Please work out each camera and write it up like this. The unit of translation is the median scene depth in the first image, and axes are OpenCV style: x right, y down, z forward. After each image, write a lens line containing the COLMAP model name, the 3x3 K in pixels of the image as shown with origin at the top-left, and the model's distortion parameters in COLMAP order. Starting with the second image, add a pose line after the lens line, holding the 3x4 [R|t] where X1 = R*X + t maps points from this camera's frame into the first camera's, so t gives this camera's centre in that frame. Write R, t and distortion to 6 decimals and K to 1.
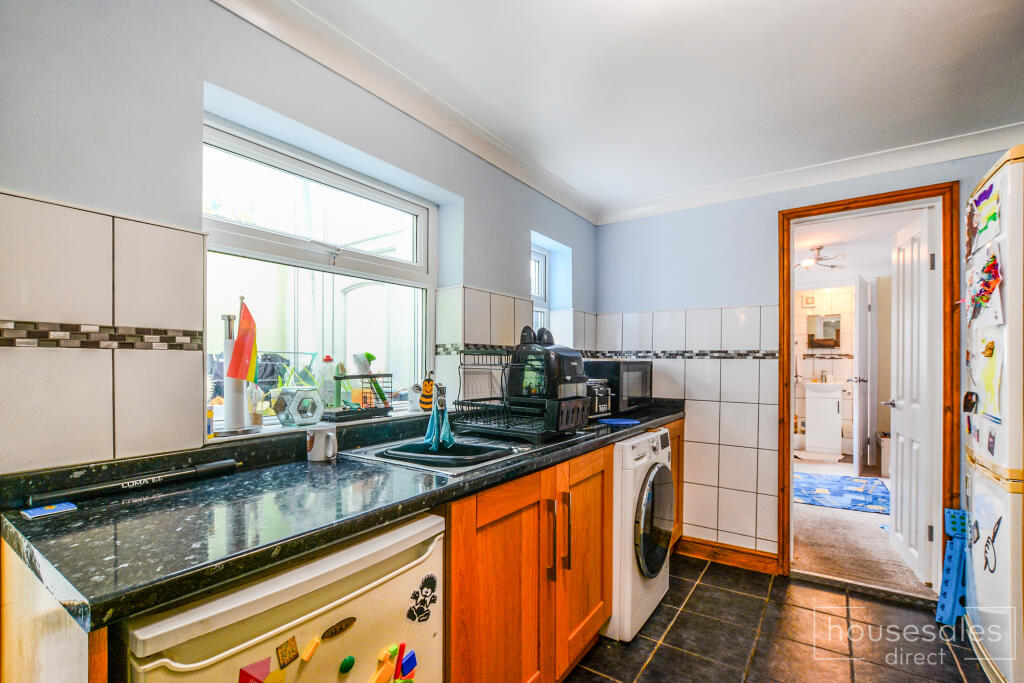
lens RADIAL K [[457.5, 0, 520.2], [0, 457.5, 366.5], [0, 0, 1]] dist [-0.007363, 0.000453]
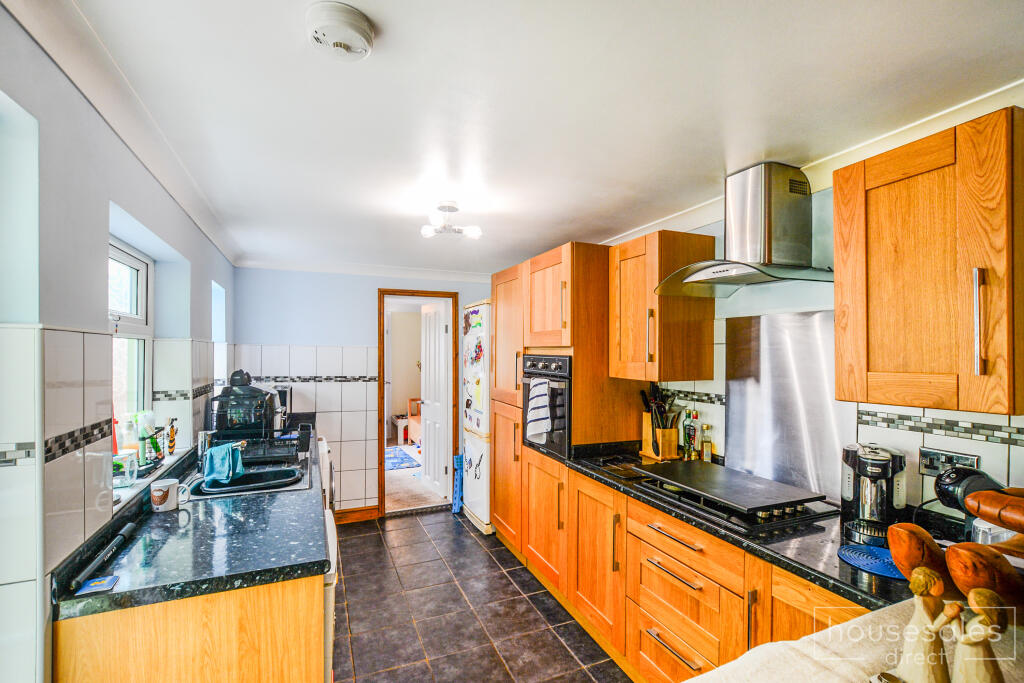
lens RADIAL K [[457.5, 0, 508.5], [0, 457.5, 346.0], [0, 0, 1]] dist [-0.007363, 0.000453]
pose [[0.528356, 0.014560, 0.848898, -0.560393], [-0.003477, 0.999882, -0.014985, -0.121150], [-0.849016, 0.004965, 0.528344, -0.232432]]
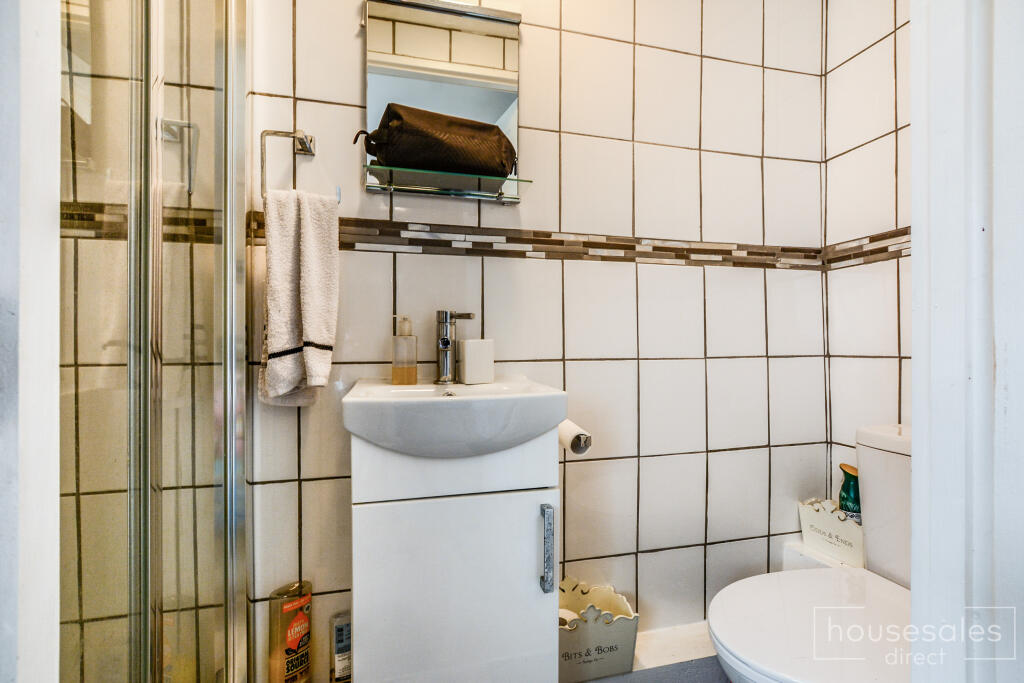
lens RADIAL K [[457.5, 0, 504.5], [0, 457.5, 346.3], [0, 0, 1]] dist [-0.007363, 0.000453]
pose [[0.659448, 0.002448, 0.751746, 0.550923], [0.000957, 0.999991, -0.004095, 0.022244], [-0.751749, 0.003420, 0.659440, 0.872147]]
